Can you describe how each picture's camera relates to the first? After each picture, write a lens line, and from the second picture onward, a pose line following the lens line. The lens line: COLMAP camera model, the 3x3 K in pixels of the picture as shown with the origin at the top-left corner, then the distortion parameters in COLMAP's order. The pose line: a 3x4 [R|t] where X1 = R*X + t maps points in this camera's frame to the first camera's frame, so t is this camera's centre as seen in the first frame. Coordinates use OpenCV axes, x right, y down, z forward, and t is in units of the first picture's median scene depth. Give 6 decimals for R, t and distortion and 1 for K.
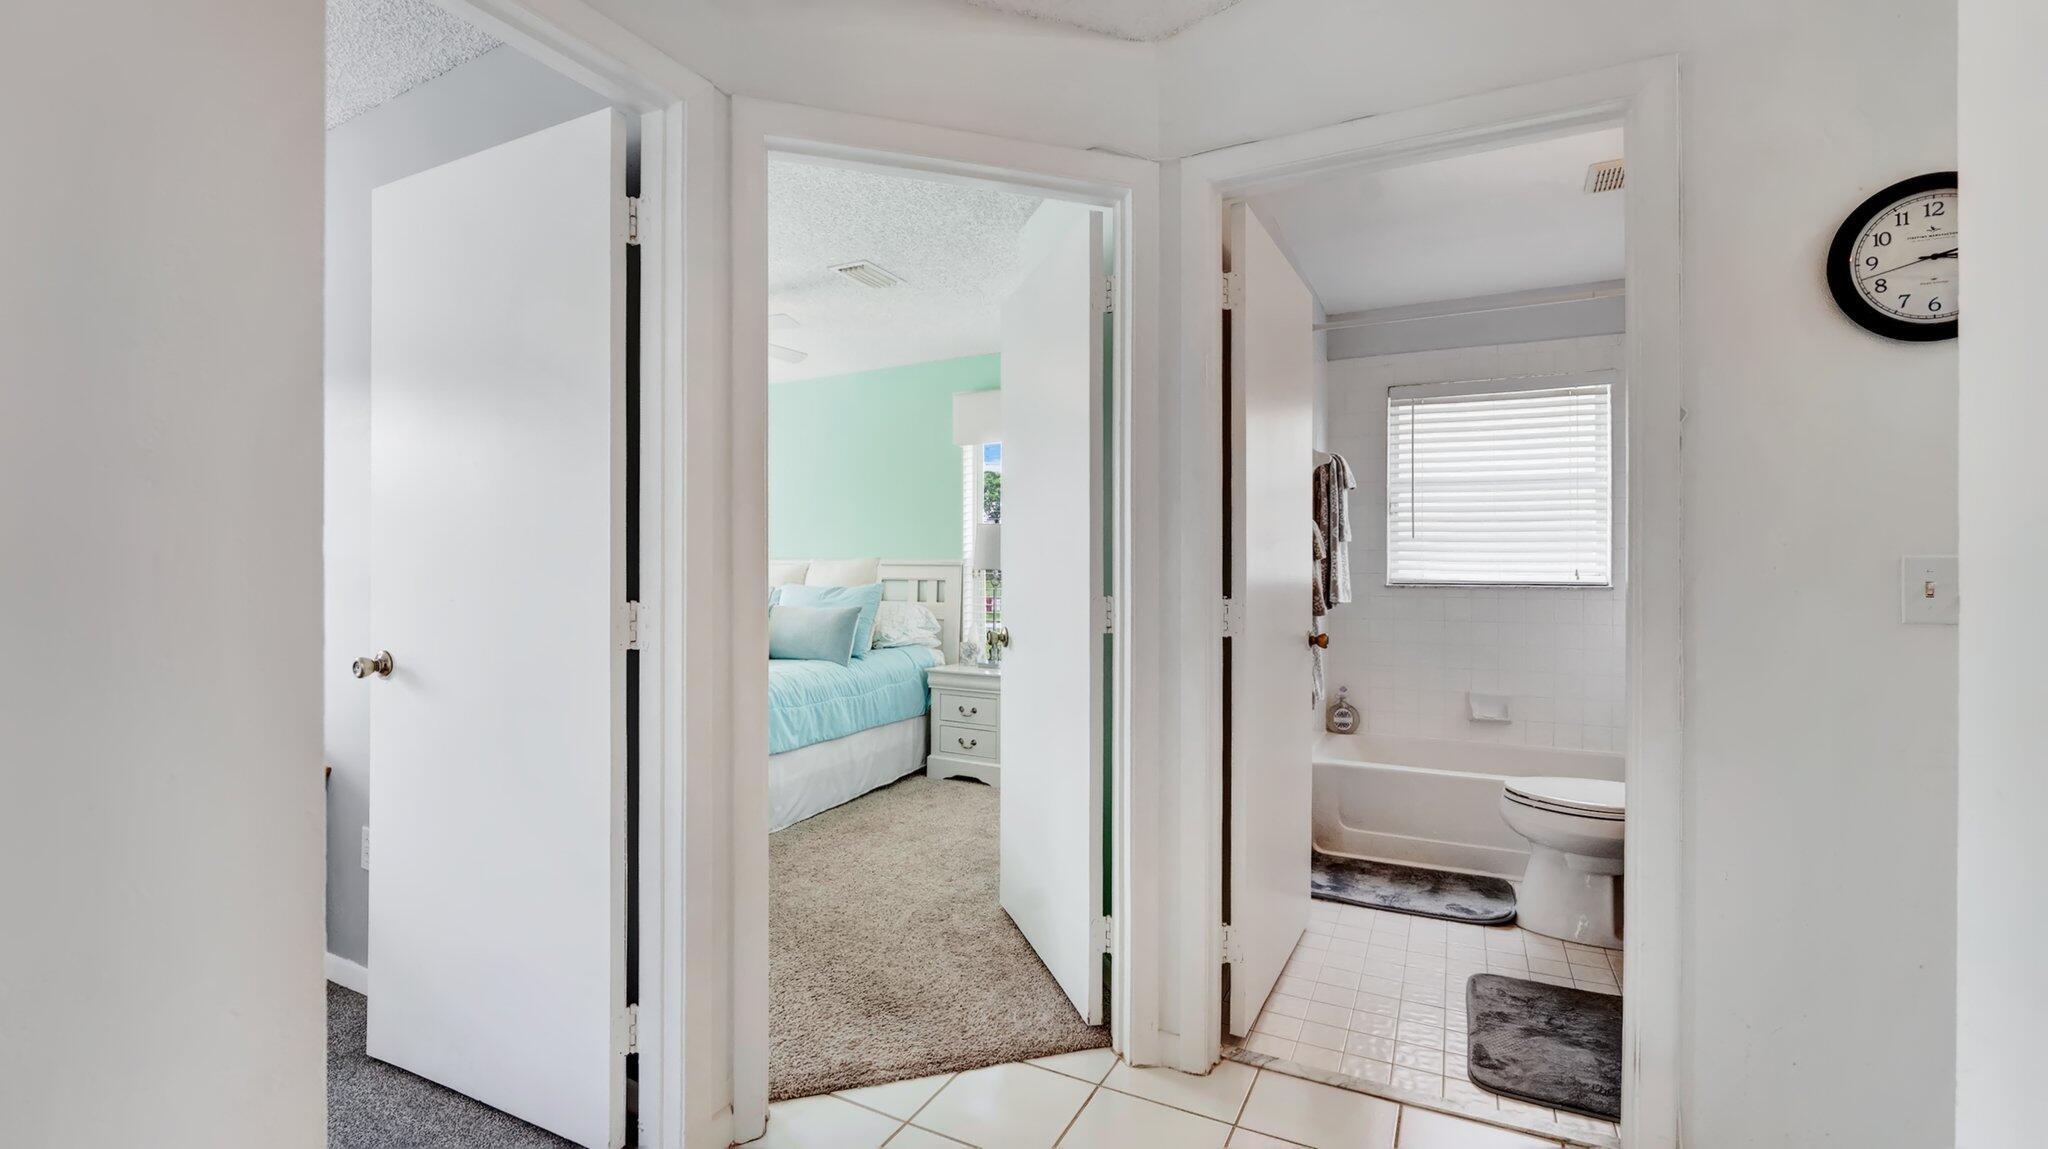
lens RADIAL K [[855.2, 0, 1005.3], [0, 855.2, 569.8], [0, 0, 1]] dist [-0.019857, 0.000376]
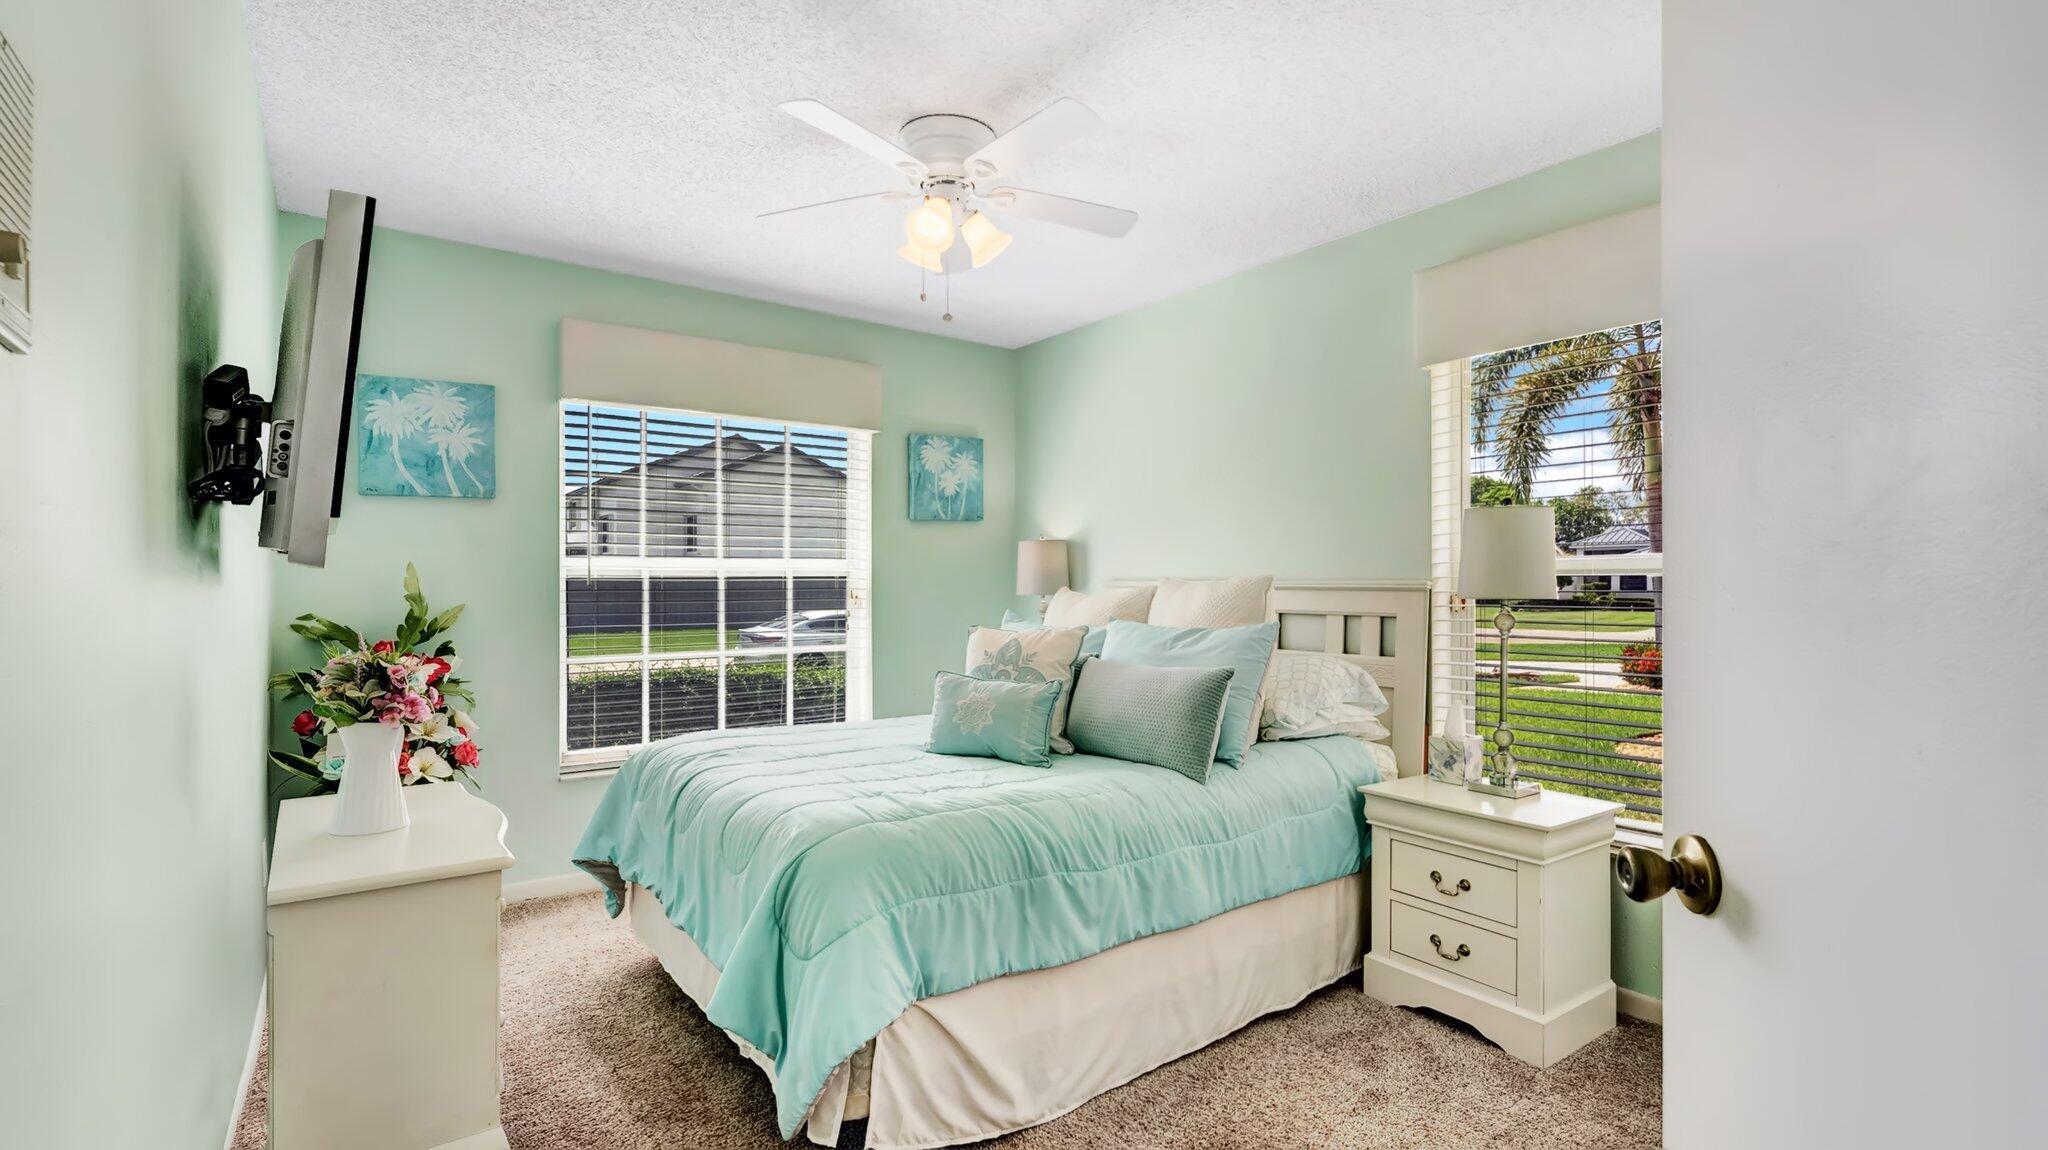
lens RADIAL K [[944.5, 0, 1025.1], [0, 944.5, 573.5], [0, 0, 1]] dist [-0.012239, -0.000951]
pose [[0.910760, -0.007887, -0.412860, -0.041392], [0.000136, 0.999823, -0.018799, -0.004756], [0.412936, 0.017065, 0.910600, 0.392376]]
